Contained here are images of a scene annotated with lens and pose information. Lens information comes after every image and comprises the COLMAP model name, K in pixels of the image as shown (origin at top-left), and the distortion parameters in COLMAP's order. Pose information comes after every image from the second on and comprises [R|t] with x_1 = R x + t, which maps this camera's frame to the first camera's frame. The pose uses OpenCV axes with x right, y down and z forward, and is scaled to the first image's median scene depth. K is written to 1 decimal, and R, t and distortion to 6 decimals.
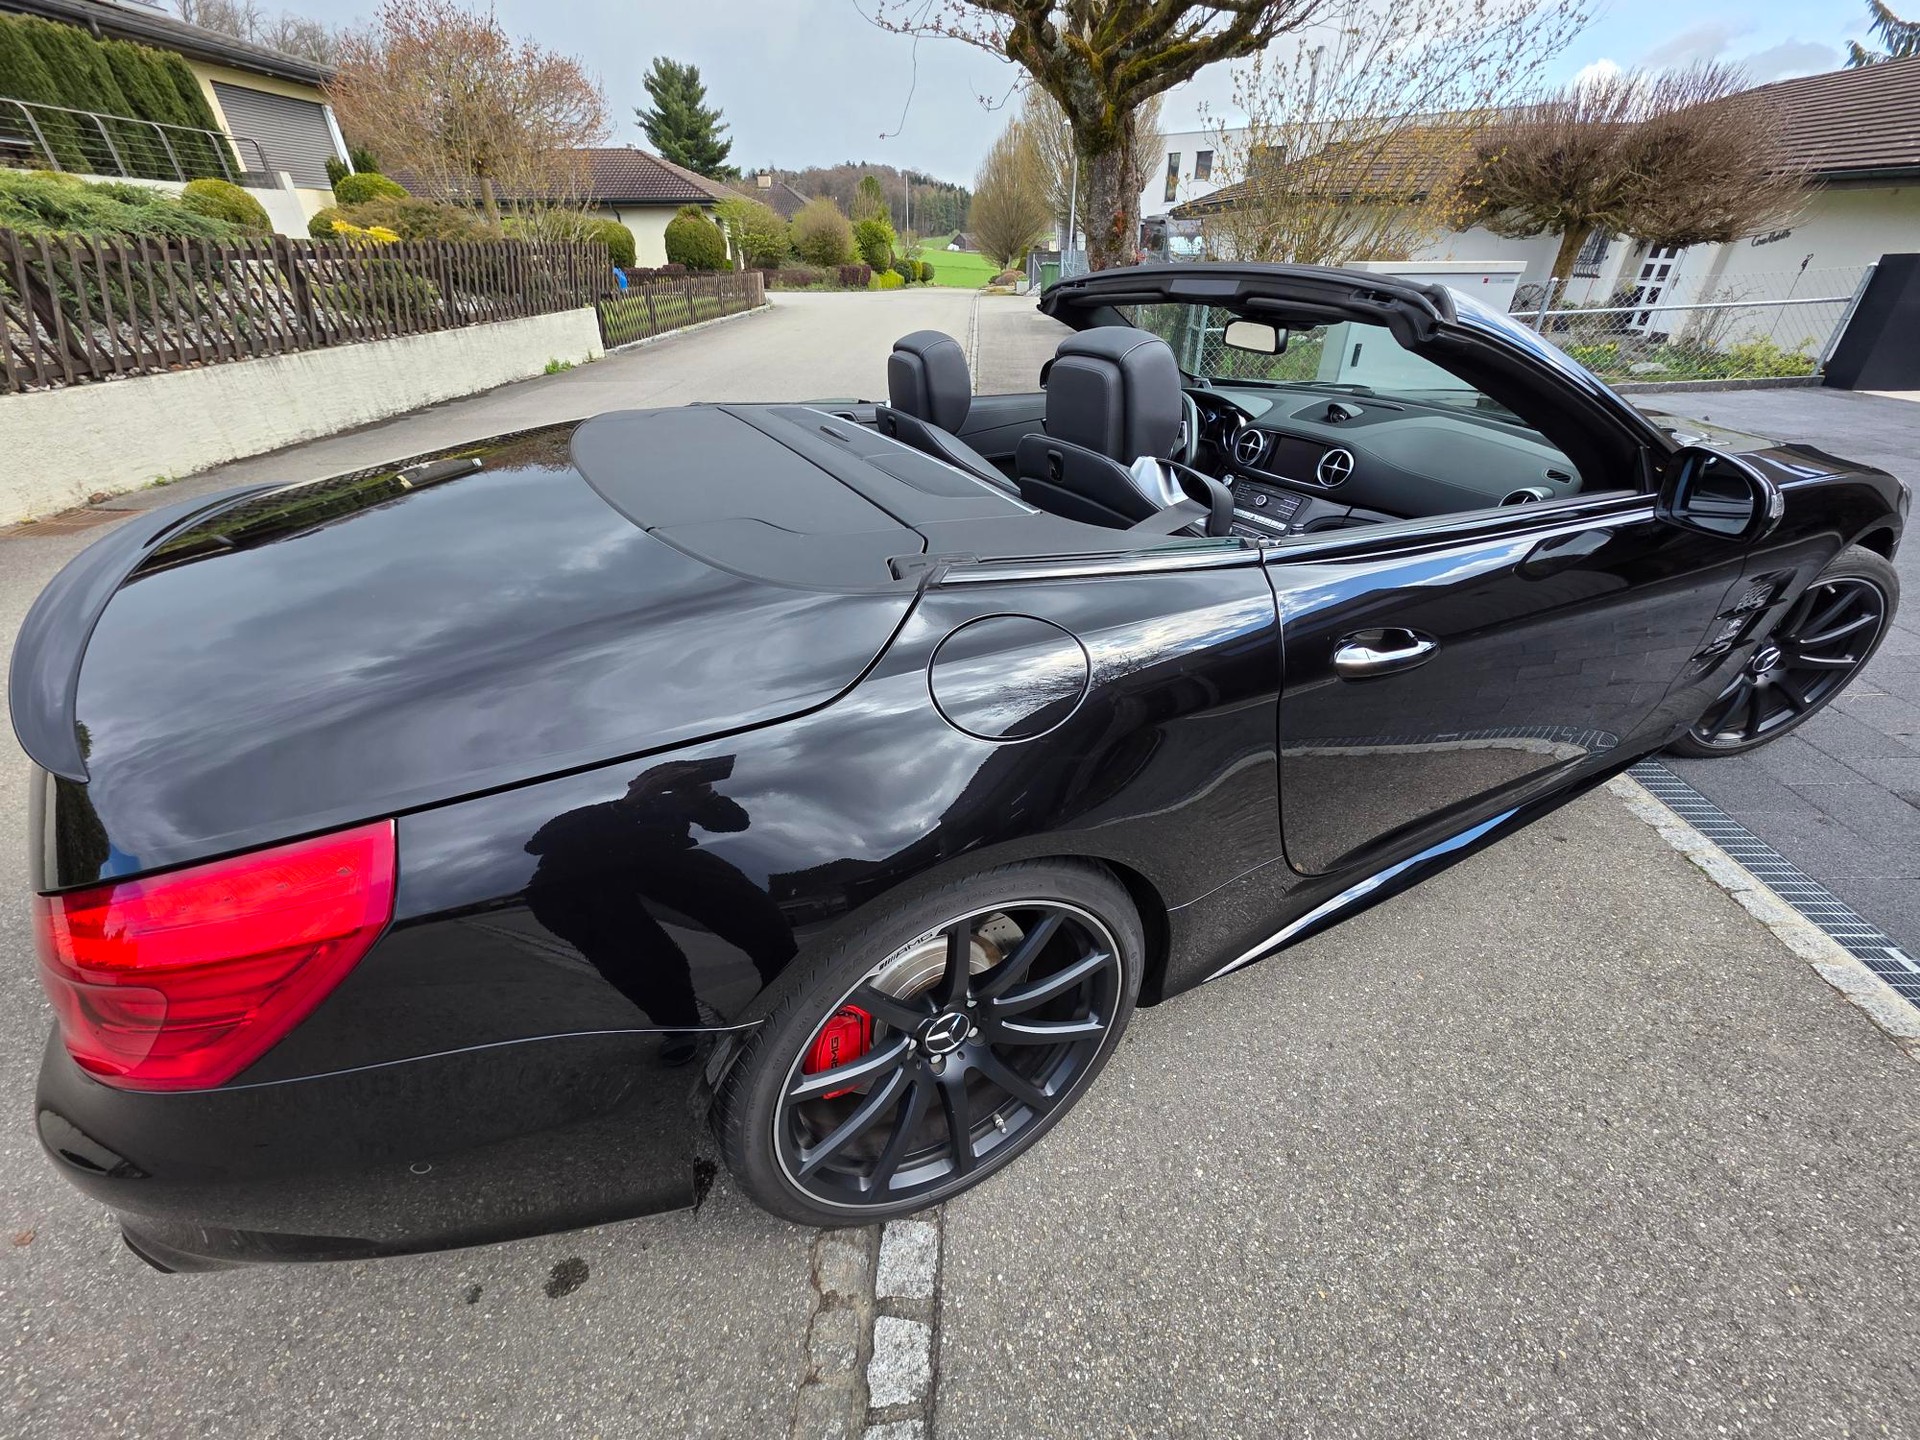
lens RADIAL K [[768.4, 0, 949.4], [0, 768.4, 715.2], [0, 0, 1]] dist [-0.000887, -0.000211]
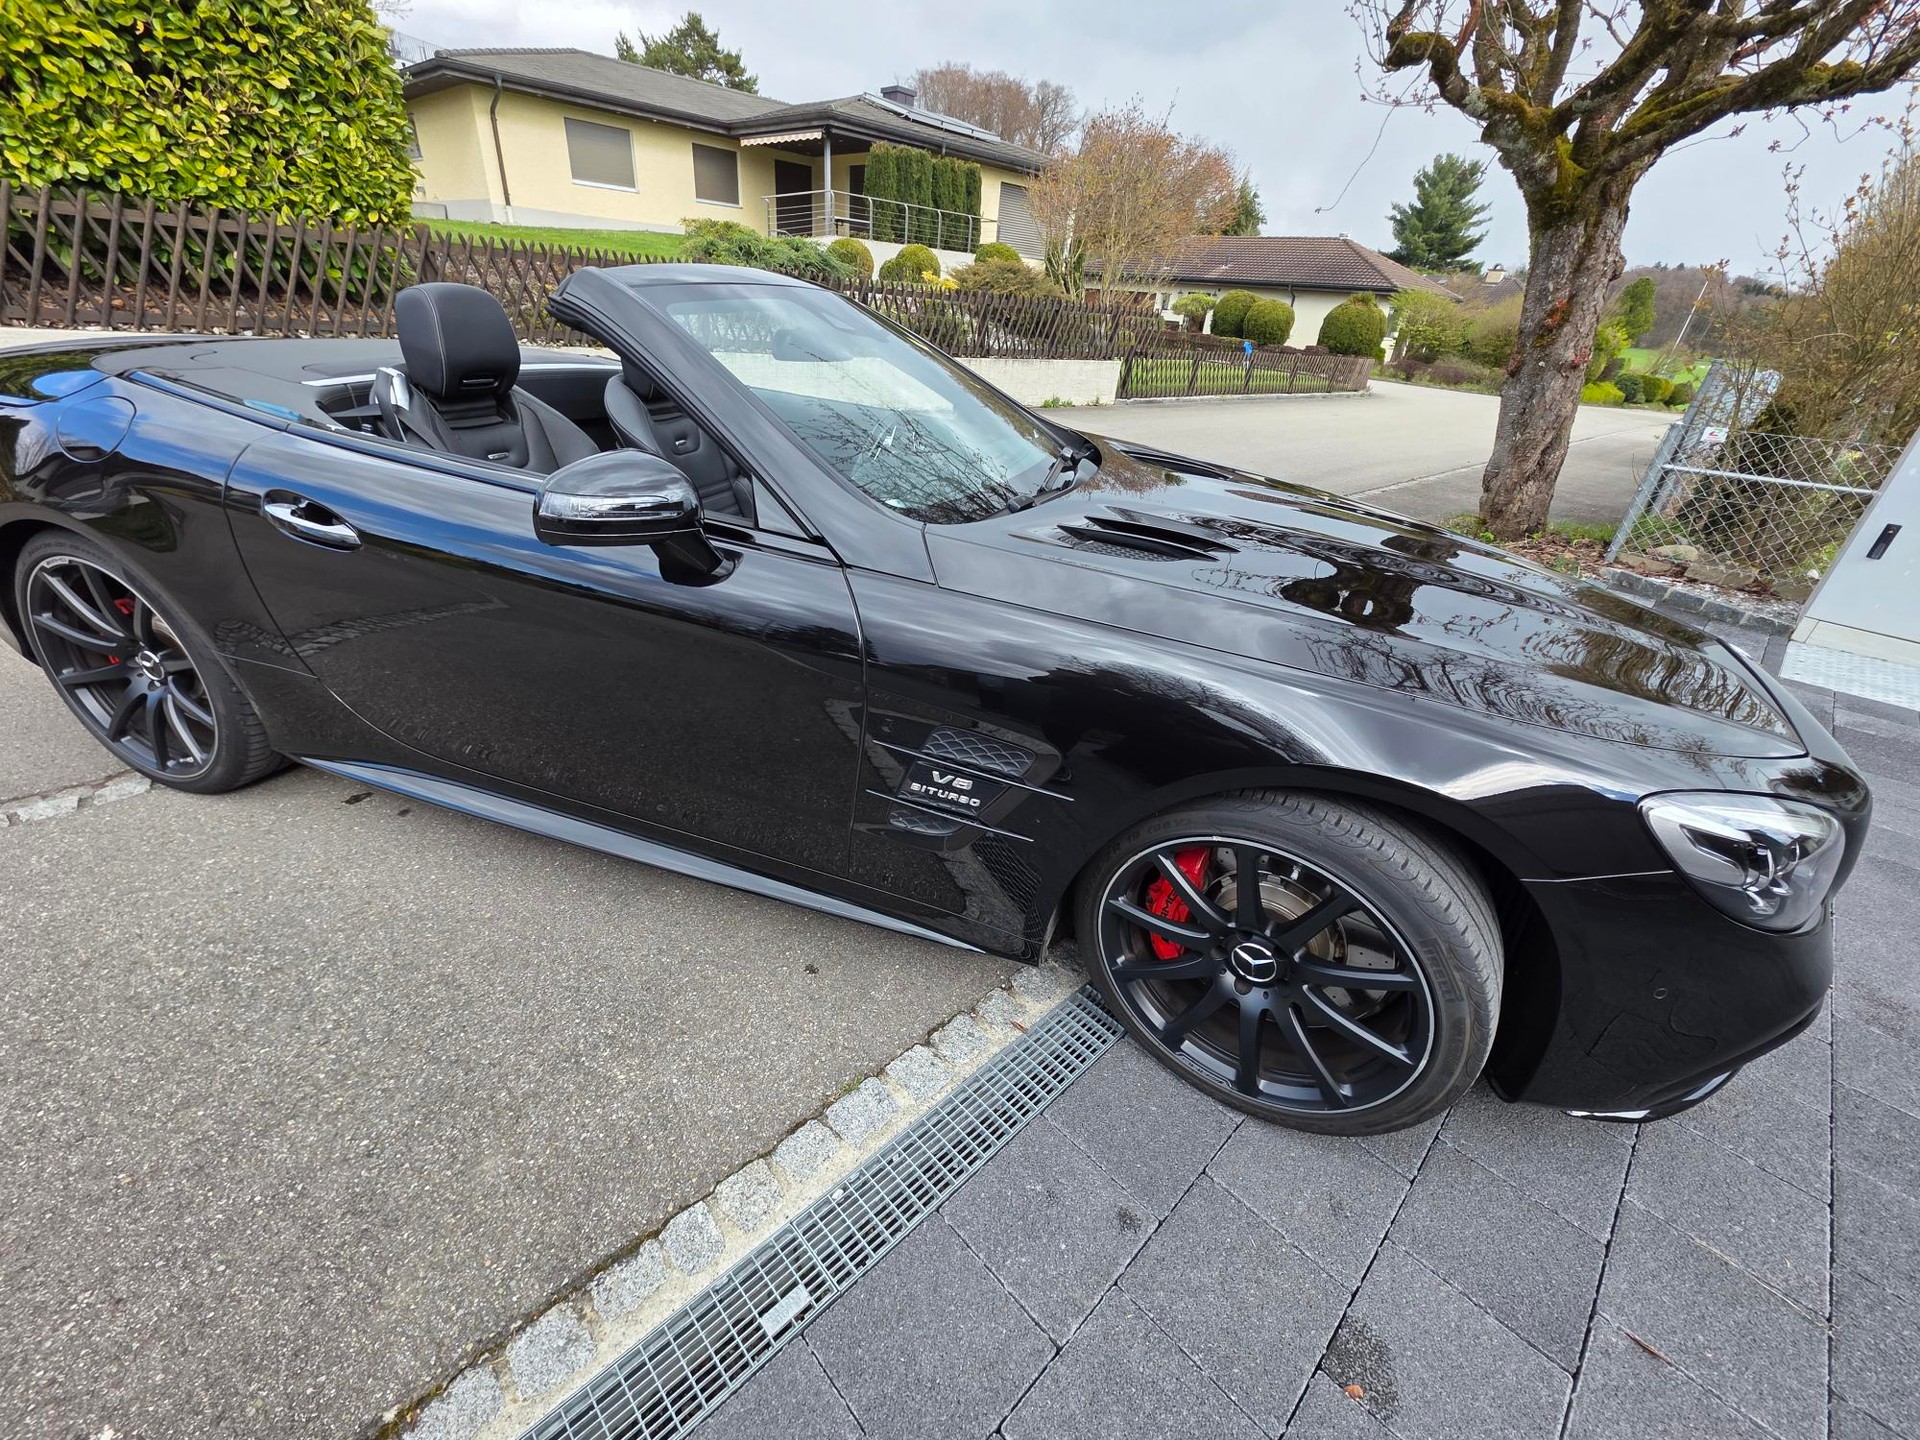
lens RADIAL K [[758.9, 0, 960.0], [0, 758.9, 720.0], [0, 0, 1]] dist [-0.003411, 0.002309]
pose [[0.711658, 0.392318, -0.582777, 0.436308], [-0.433155, 0.898138, 0.075667, -0.070429], [0.553099, 0.198584, 0.809102, 0.130579]]
